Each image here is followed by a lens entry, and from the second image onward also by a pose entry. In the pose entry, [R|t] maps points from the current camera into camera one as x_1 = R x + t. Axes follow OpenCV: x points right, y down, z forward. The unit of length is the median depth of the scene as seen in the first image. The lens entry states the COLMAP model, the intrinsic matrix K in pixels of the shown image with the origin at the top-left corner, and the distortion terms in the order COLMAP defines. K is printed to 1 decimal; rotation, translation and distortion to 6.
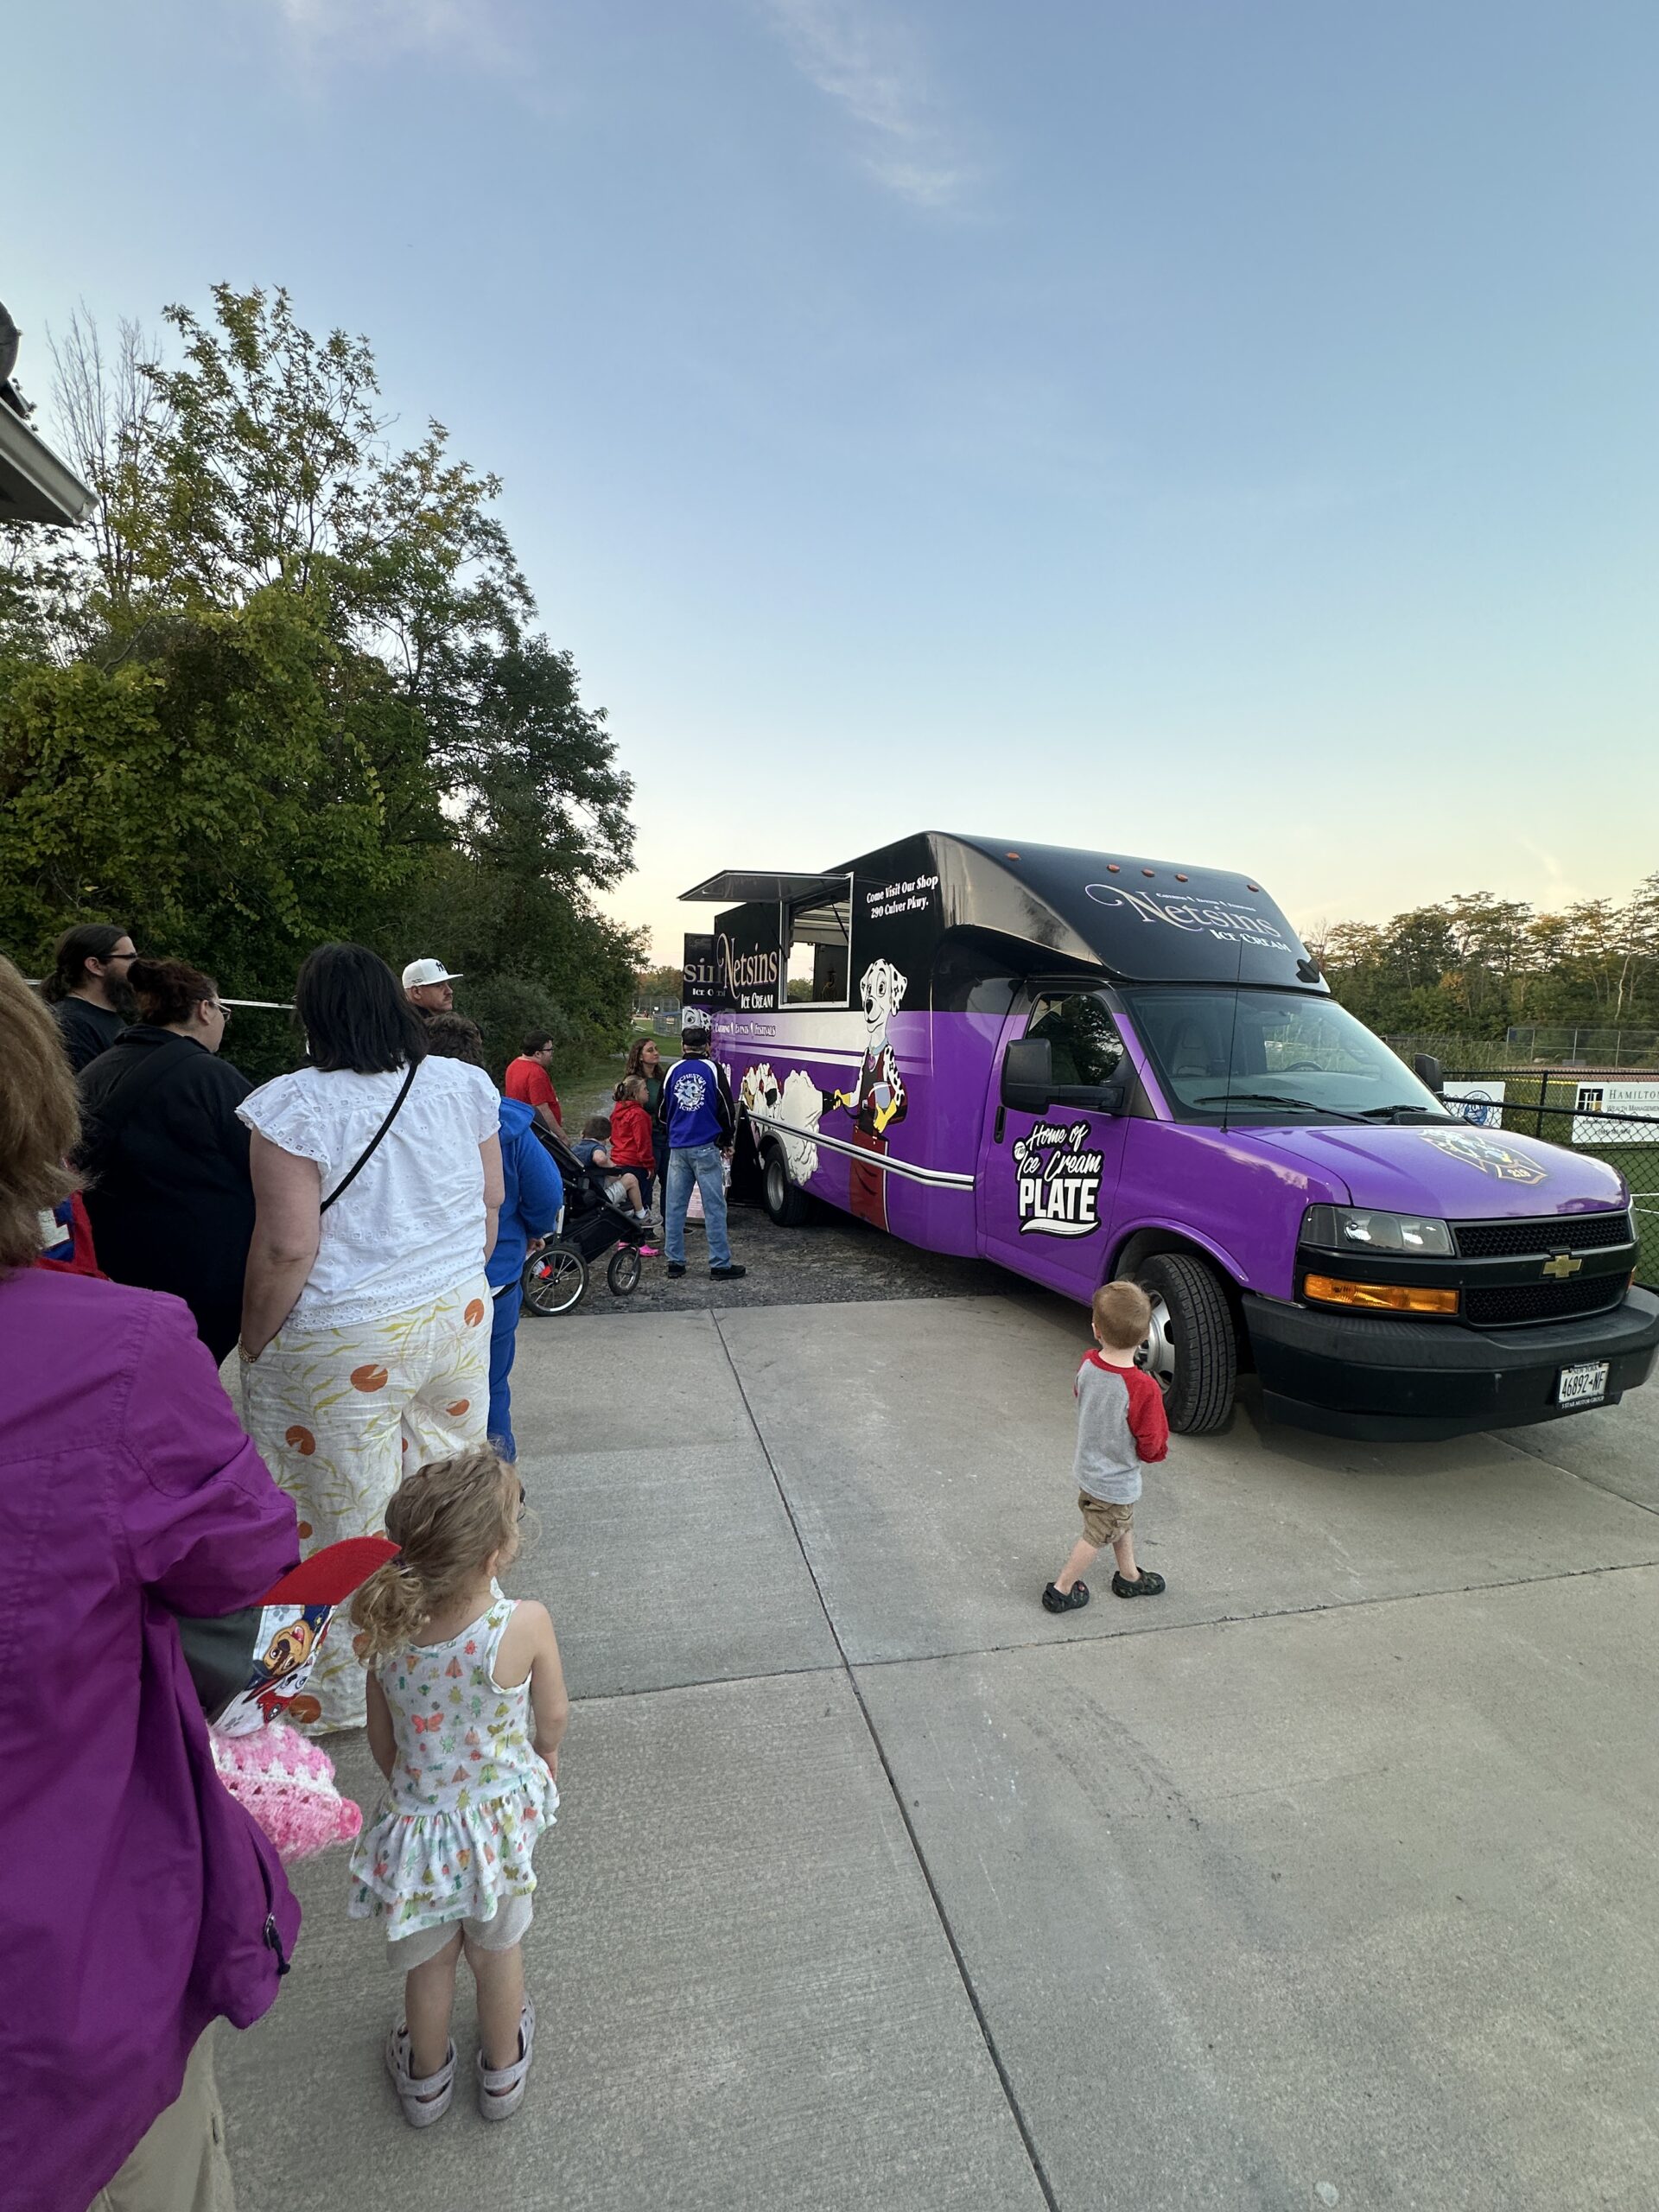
lens RADIAL K [[886.8, 0, 829.3], [0, 886.8, 1103.4], [0, 0, 1]] dist [-0.002259, 0.001307]
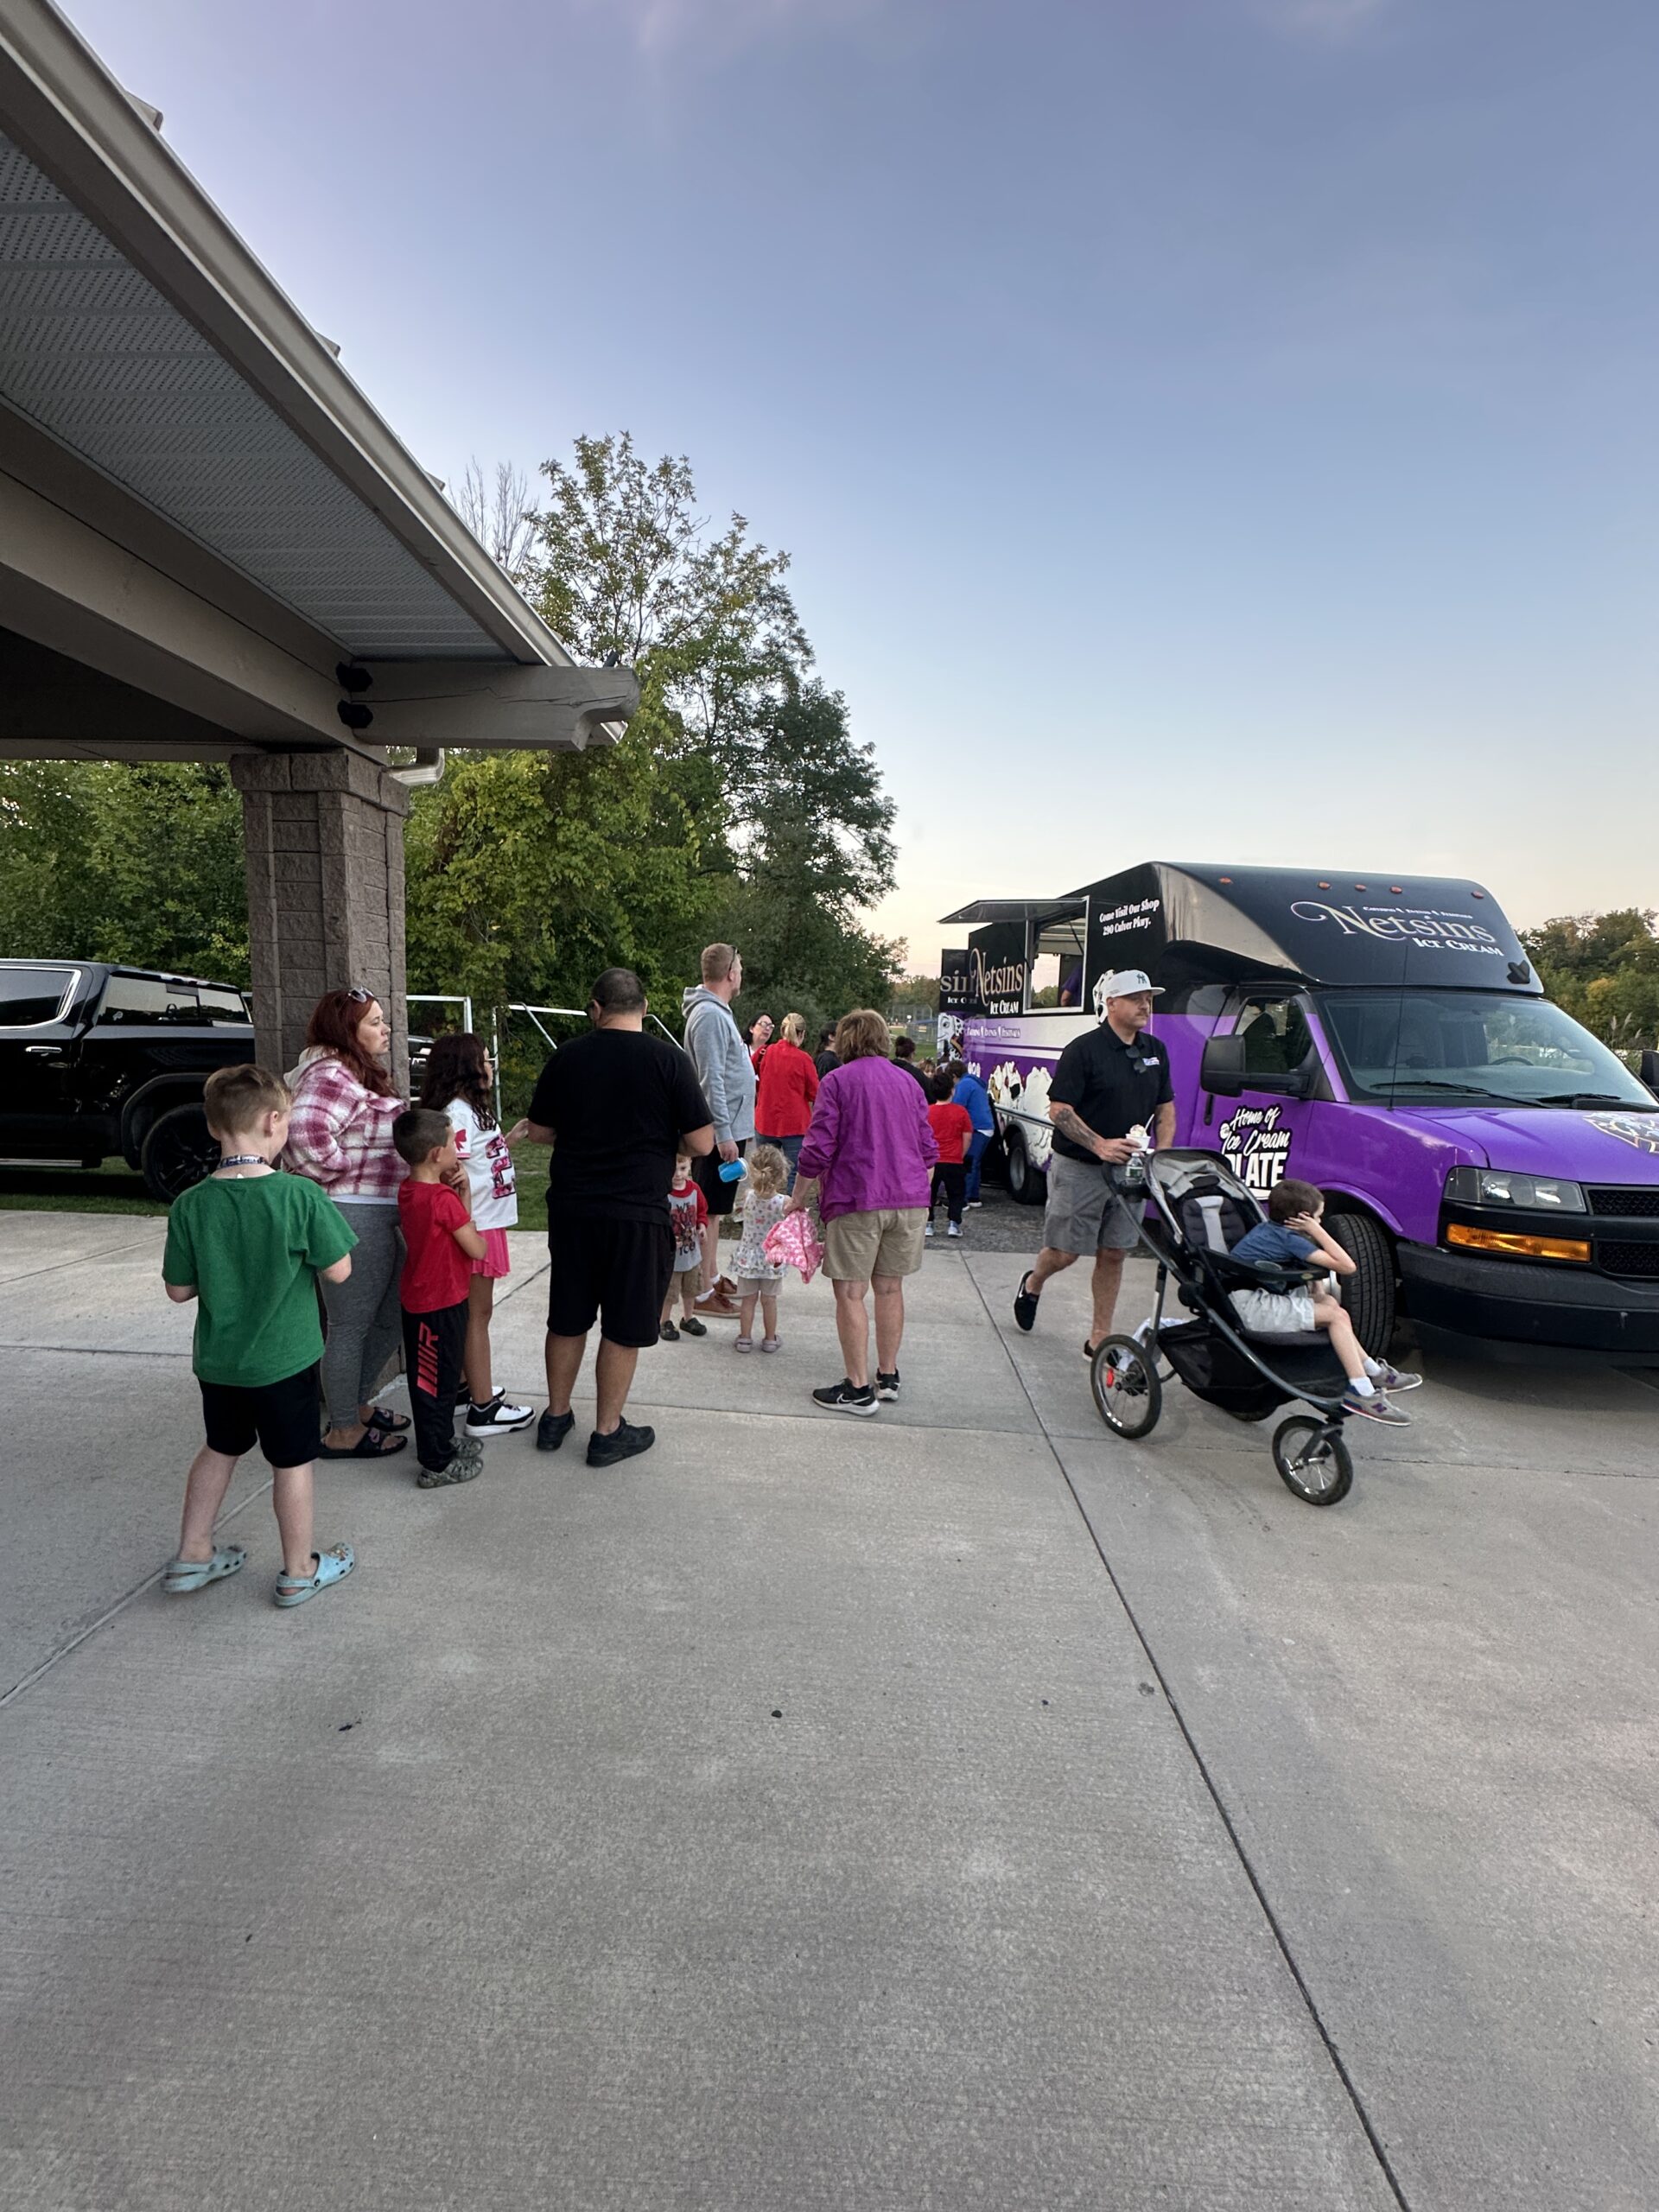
lens RADIAL K [[886.8, 0, 828.8], [0, 886.8, 1104.5], [0, 0, 1]] dist [-0.002259, 0.001307]
pose [[0.960713, 0.020094, -0.276817, 0.013961], [-0.022292, 0.999740, -0.004796, 0.014569], [0.276648, 0.010779, 0.960911, -0.113502]]
